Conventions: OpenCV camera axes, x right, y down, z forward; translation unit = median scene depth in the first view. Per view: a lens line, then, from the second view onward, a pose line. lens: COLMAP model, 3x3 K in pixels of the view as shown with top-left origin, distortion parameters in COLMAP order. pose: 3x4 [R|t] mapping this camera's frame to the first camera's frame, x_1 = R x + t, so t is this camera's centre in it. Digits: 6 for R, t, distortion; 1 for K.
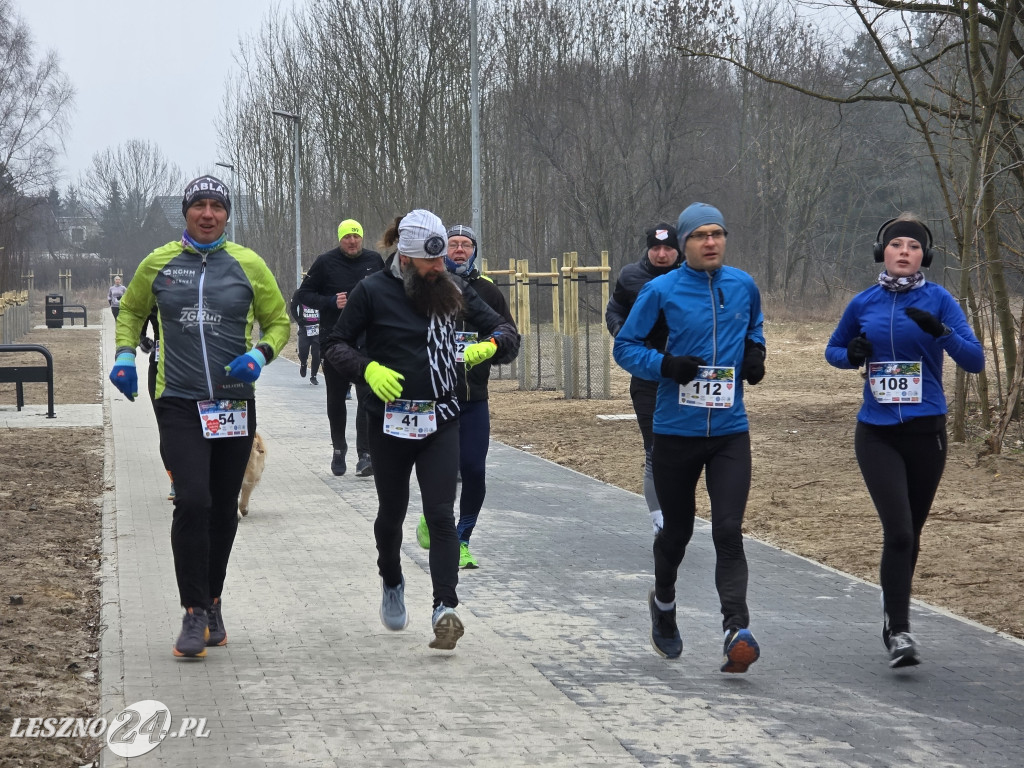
lens RADIAL K [[3363.1, 0, 518.0], [0, 3363.1, 389.5], [0, 0, 1]] dist [0.327010, -1.633022]
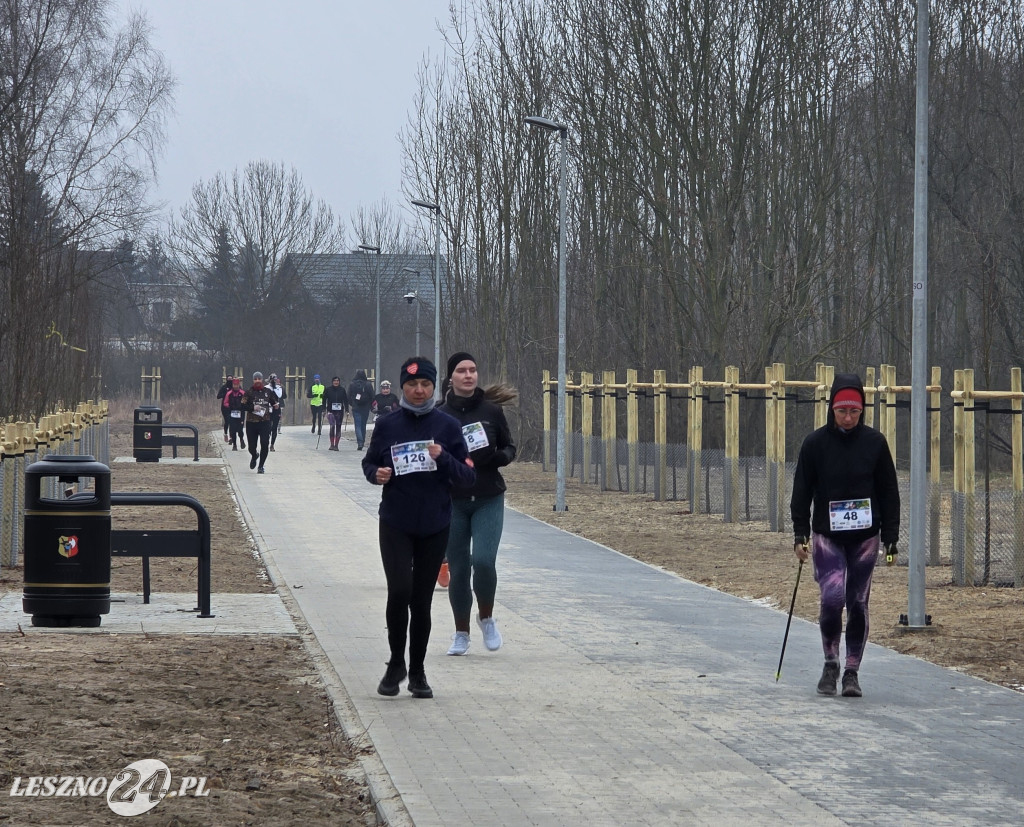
lens RADIAL K [[5362.5, 0, 512.0], [0, 5362.5, 413.5], [0, 0, 1]] dist [-0.444895, 8.493985]
pose [[0.997817, 0.022215, -0.062194, -0.044103], [-0.024011, 0.999312, -0.028276, -0.003377], [0.061523, 0.029708, 0.997663, 0.087743]]
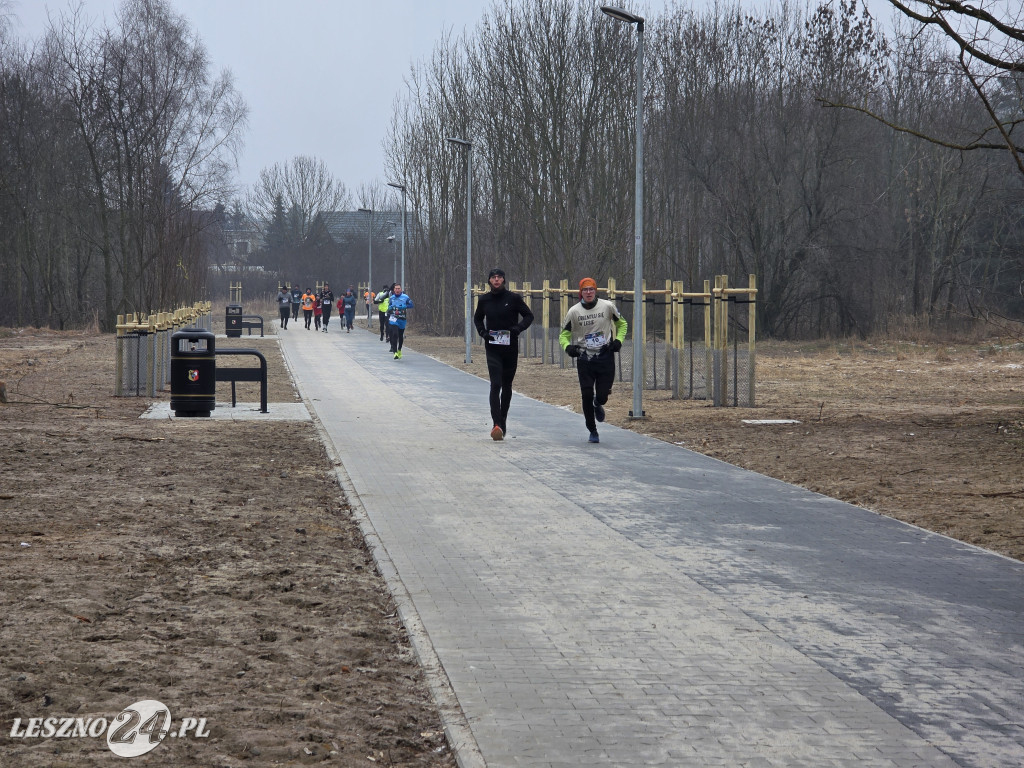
lens RADIAL K [[3363.1, 0, 518.0], [0, 3363.1, 389.5], [0, 0, 1]] dist [0.327010, -1.633022]
pose [[0.998816, 0.018687, -0.044922, -0.001887], [-0.018924, 0.999809, -0.004864, 0.007609], [0.044823, 0.005708, 0.998979, -0.236482]]
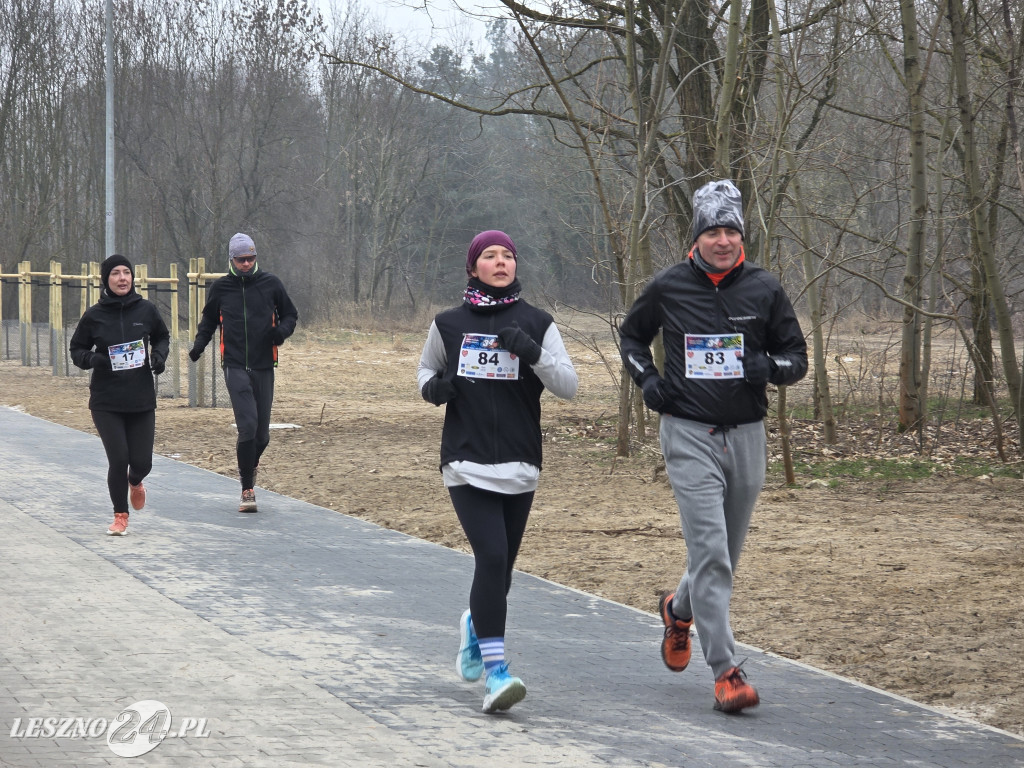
lens RADIAL K [[3363.1, 0, 518.0], [0, 3363.1, 389.5], [0, 0, 1]] dist [0.327010, -1.633022]
pose [[0.991405, 0.014608, 0.130010, -0.038423], [-0.014275, 0.999892, -0.003498, -0.000451], [-0.130047, 0.001613, 0.991506, 0.018633]]
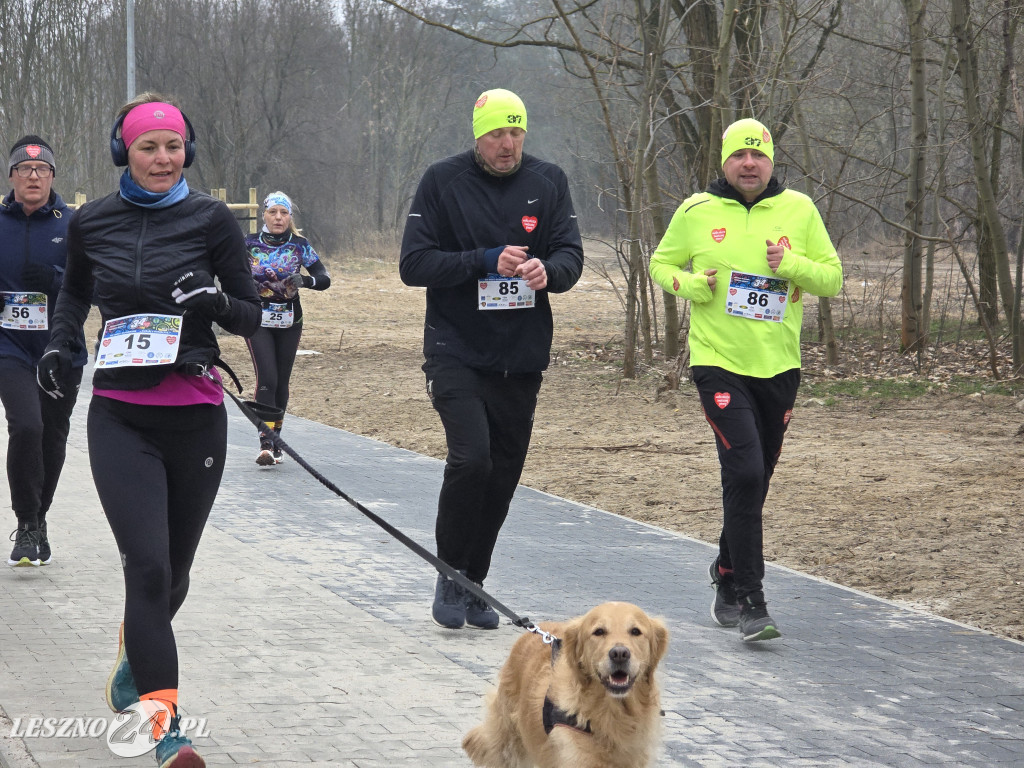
lens RADIAL K [[3367.5, 0, 517.5], [0, 3367.5, 384.9], [0, 0, 1]] dist [0.321824, -1.337881]
pose [[0.992559, 0.004454, 0.121687, -0.036721], [-0.006500, 0.999844, 0.016416, 0.001061], [-0.121595, -0.017085, 0.992433, -0.025106]]
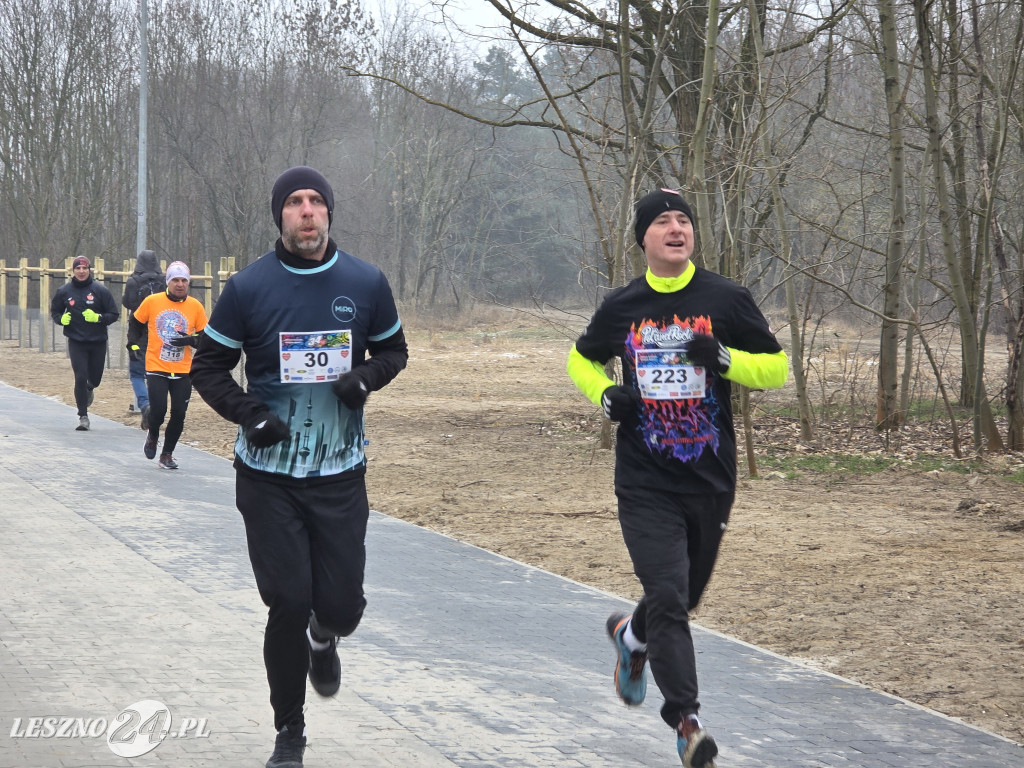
lens RADIAL K [[3363.1, 0, 518.0], [0, 3363.1, 389.5], [0, 0, 1]] dist [0.327010, -1.633022]
pose [[0.993190, 0.028178, 0.113048, -0.023604], [-0.028016, 0.999603, -0.003022, 0.000883], [-0.113089, -0.000166, 0.993585, -0.075020]]
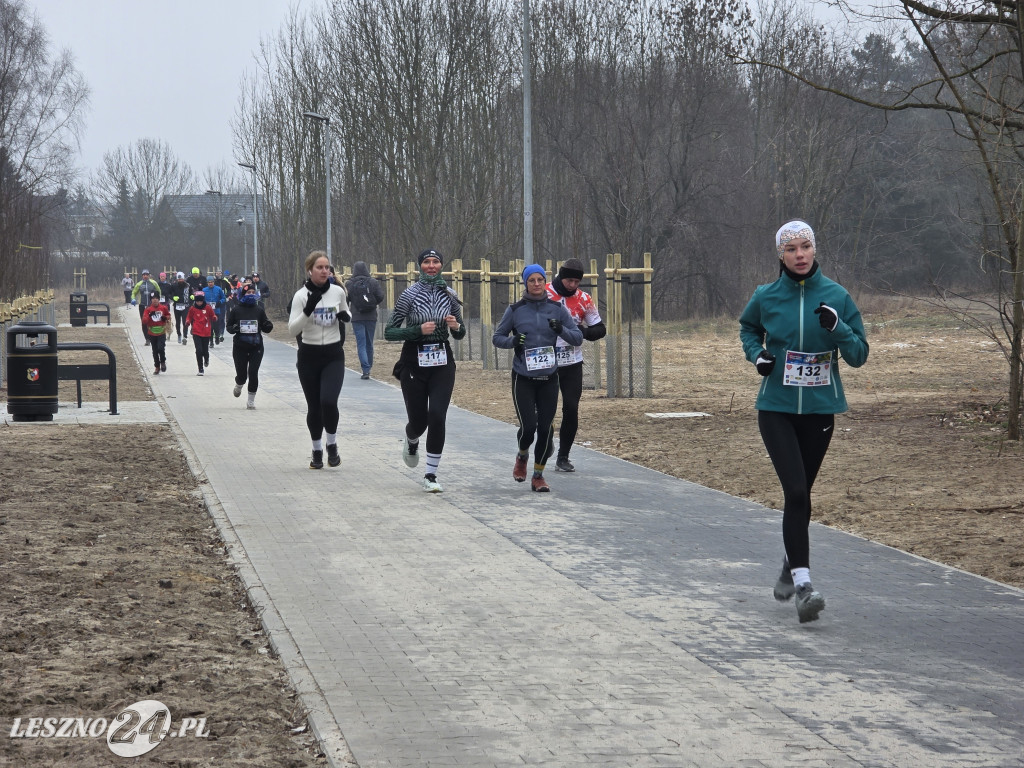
lens RADIAL K [[3363.1, 0, 518.0], [0, 3363.1, 389.5], [0, 0, 1]] dist [0.327010, -1.633022]
pose [[0.999997, 0.002563, -0.000234, -0.026348], [-0.002563, 0.999997, 0.000226, 0.000389], [0.000235, -0.000225, 1.000000, -0.043985]]
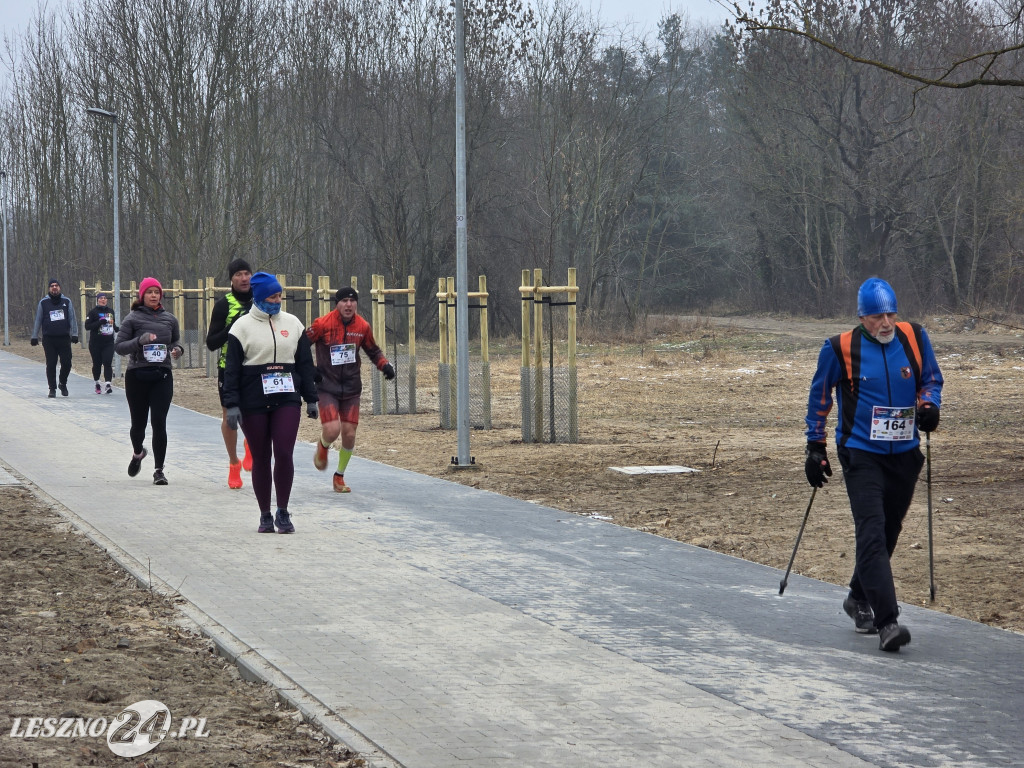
lens RADIAL K [[3363.1, 0, 518.0], [0, 3363.1, 389.5], [0, 0, 1]] dist [0.327010, -1.633022]
pose [[0.996173, 0.002882, 0.087353, -0.123932], [-0.002480, 0.999986, -0.004709, -0.013043], [-0.087365, 0.004475, 0.996166, 0.316123]]
